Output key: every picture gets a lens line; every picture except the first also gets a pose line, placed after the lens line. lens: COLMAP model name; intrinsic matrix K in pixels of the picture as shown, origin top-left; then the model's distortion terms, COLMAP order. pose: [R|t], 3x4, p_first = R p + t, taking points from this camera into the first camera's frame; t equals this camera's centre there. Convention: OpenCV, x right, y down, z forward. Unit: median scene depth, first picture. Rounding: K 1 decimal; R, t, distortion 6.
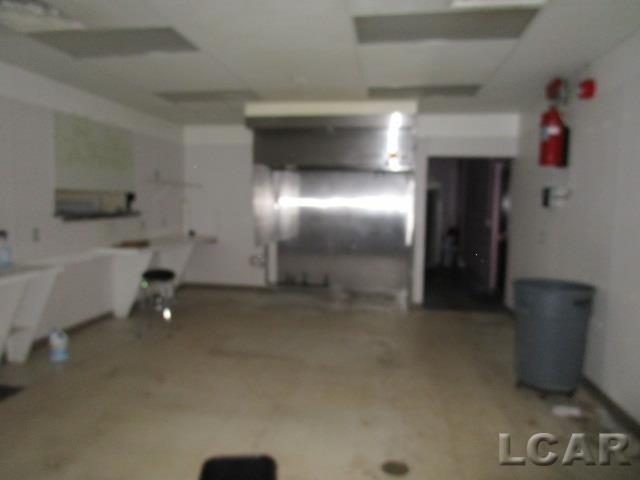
lens RADIAL K [[455.9, 0, 319.2], [0, 455.9, 240.9], [0, 0, 1]] dist [0.000657, -0.001094]
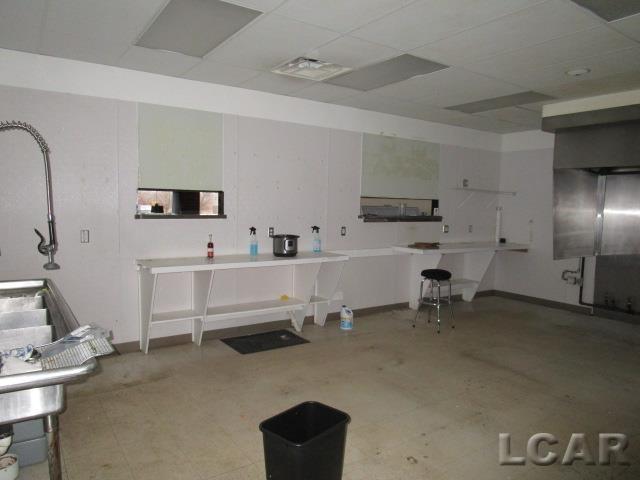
lens RADIAL K [[455.9, 0, 316.1], [0, 455.9, 246.0], [0, 0, 1]] dist [0.000657, -0.001094]
pose [[0.717057, 0.071779, -0.693309, 0.168024], [-0.075140, 0.996847, 0.025490, -0.000183], [0.692952, 0.033818, 0.720190, 0.012626]]
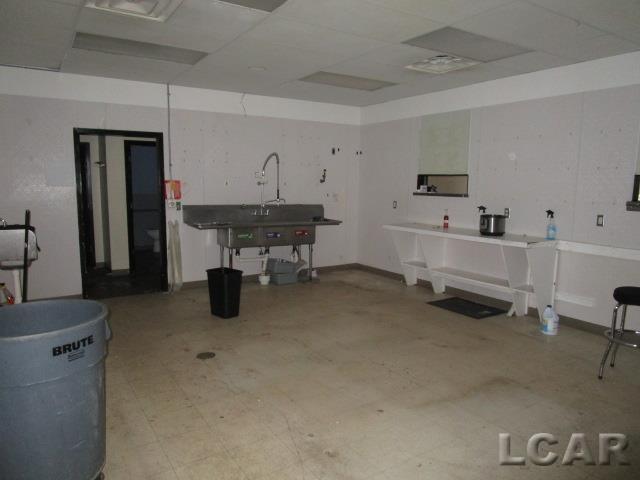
lens RADIAL K [[455.9, 0, 320.6], [0, 455.9, 236.7], [0, 0, 1]] dist [0.000657, -0.001094]
pose [[-0.705711, 0.070473, -0.704986, 0.385732], [-0.080259, 0.980684, 0.178374, -0.080466], [0.703939, 0.182462, -0.686424, 0.931502]]
